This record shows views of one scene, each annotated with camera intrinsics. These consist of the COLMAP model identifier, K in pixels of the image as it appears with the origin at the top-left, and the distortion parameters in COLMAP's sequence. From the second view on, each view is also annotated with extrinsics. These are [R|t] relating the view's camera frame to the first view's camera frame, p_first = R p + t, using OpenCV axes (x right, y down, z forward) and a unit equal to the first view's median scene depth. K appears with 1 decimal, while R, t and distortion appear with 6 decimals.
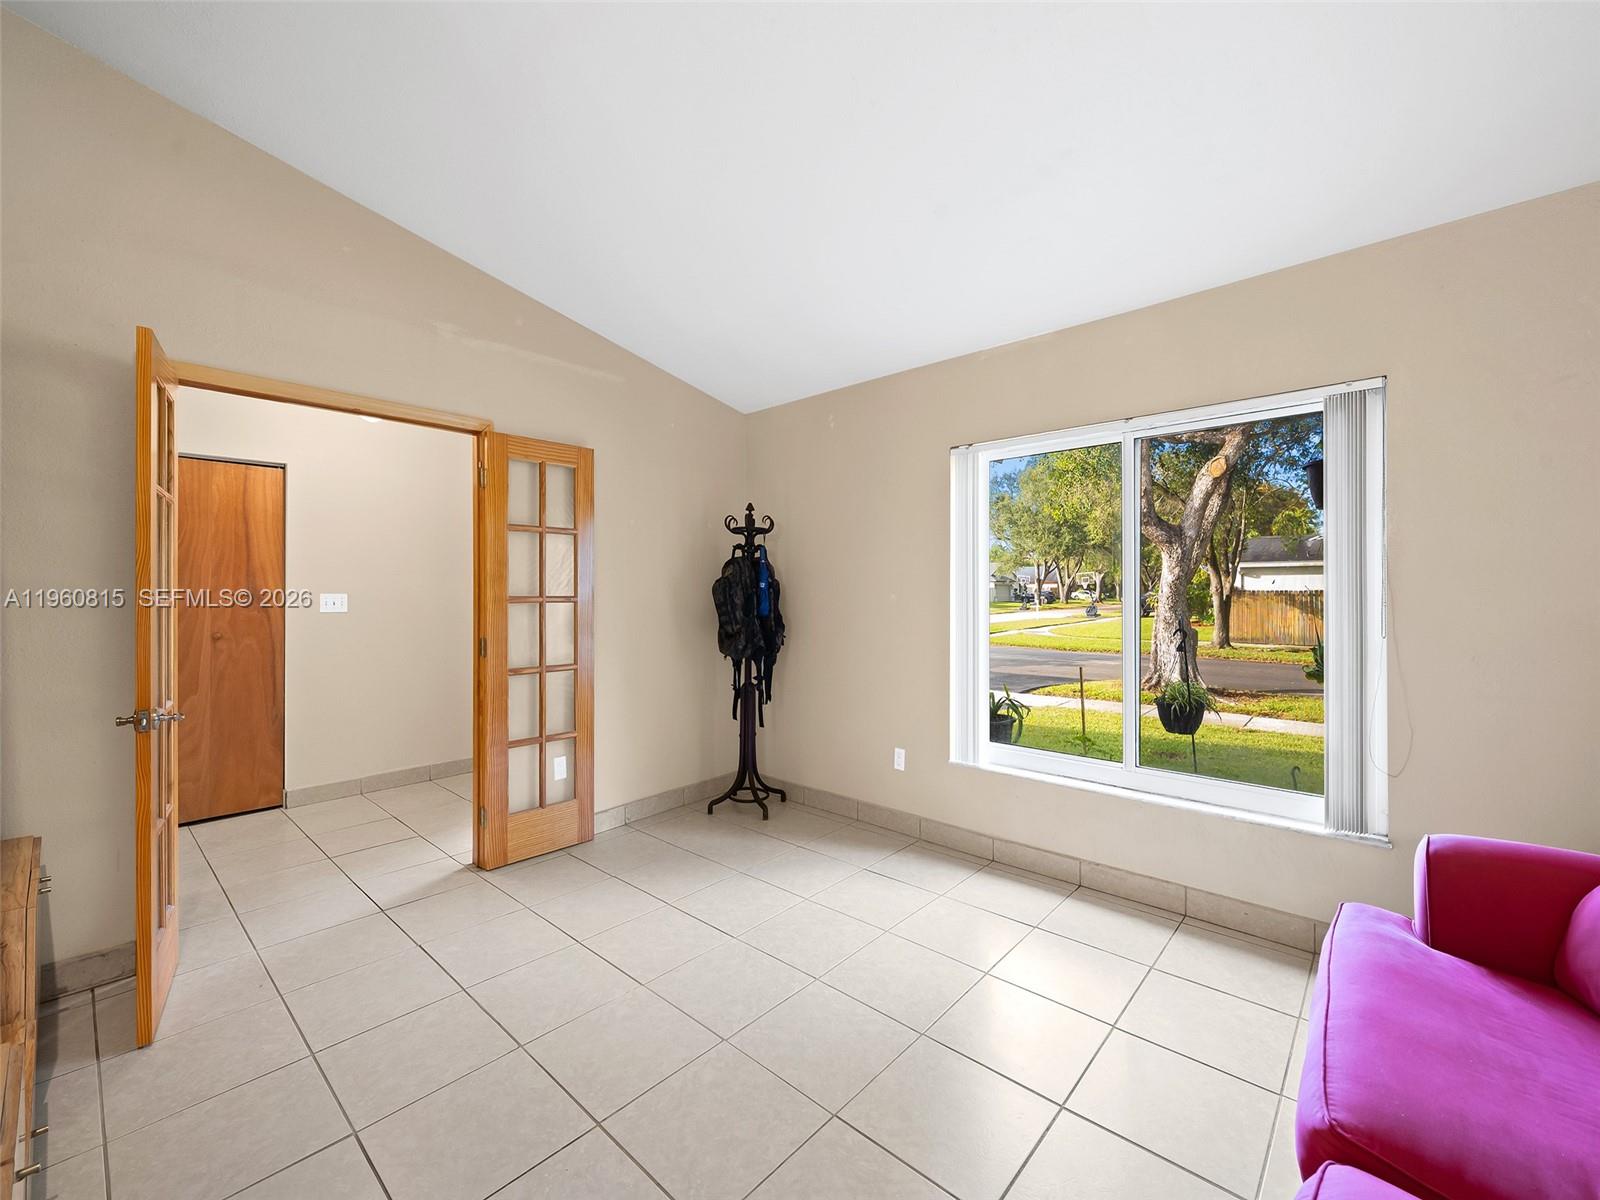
lens RADIAL K [[667.0, 0, 806.3], [0, 667.0, 594.9], [0, 0, 1]] dist [-0.001924, 0.000033]
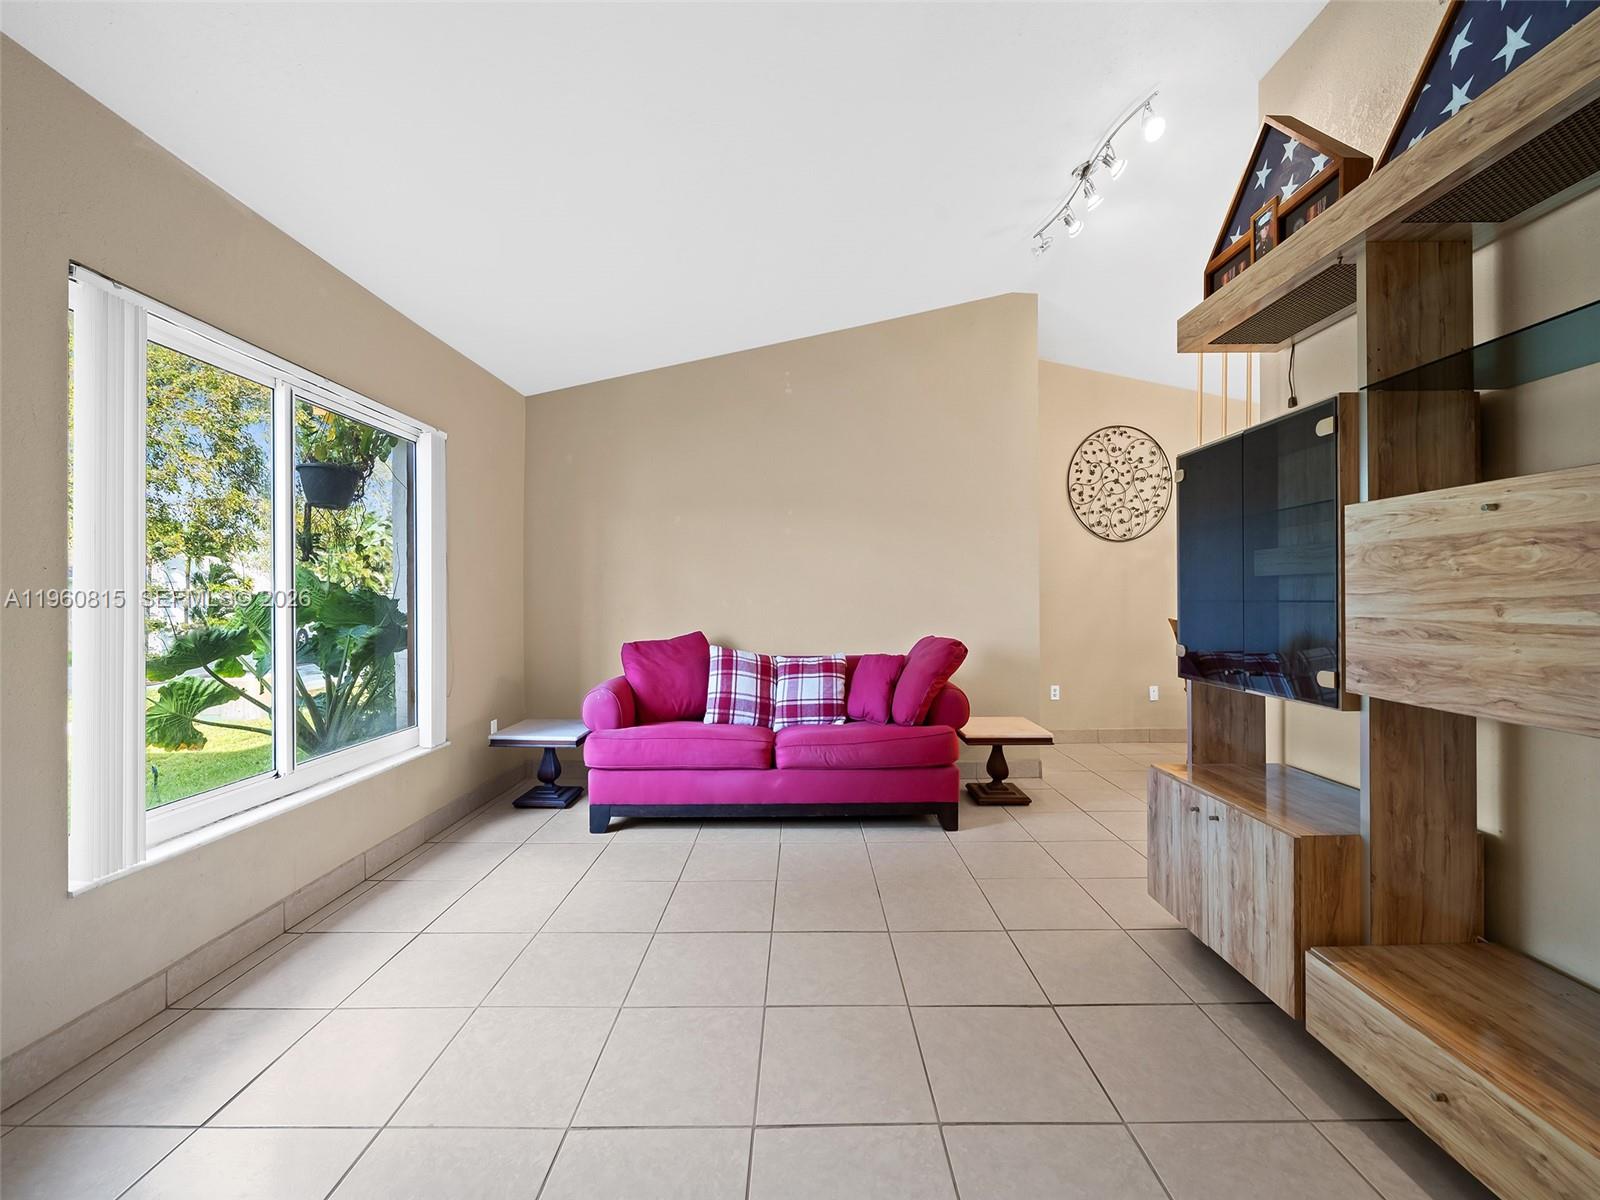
lens RADIAL K [[642.7, 0, 802.5], [0, 642.7, 600.2], [0, 0, 1]] dist [0.000403, -0.000007]
pose [[-0.671856, 0.001107, 0.740681, -0.560743], [0.001586, 0.999999, -0.000055, 0.037330], [-0.740680, 0.001138, -0.671857, 1.023597]]
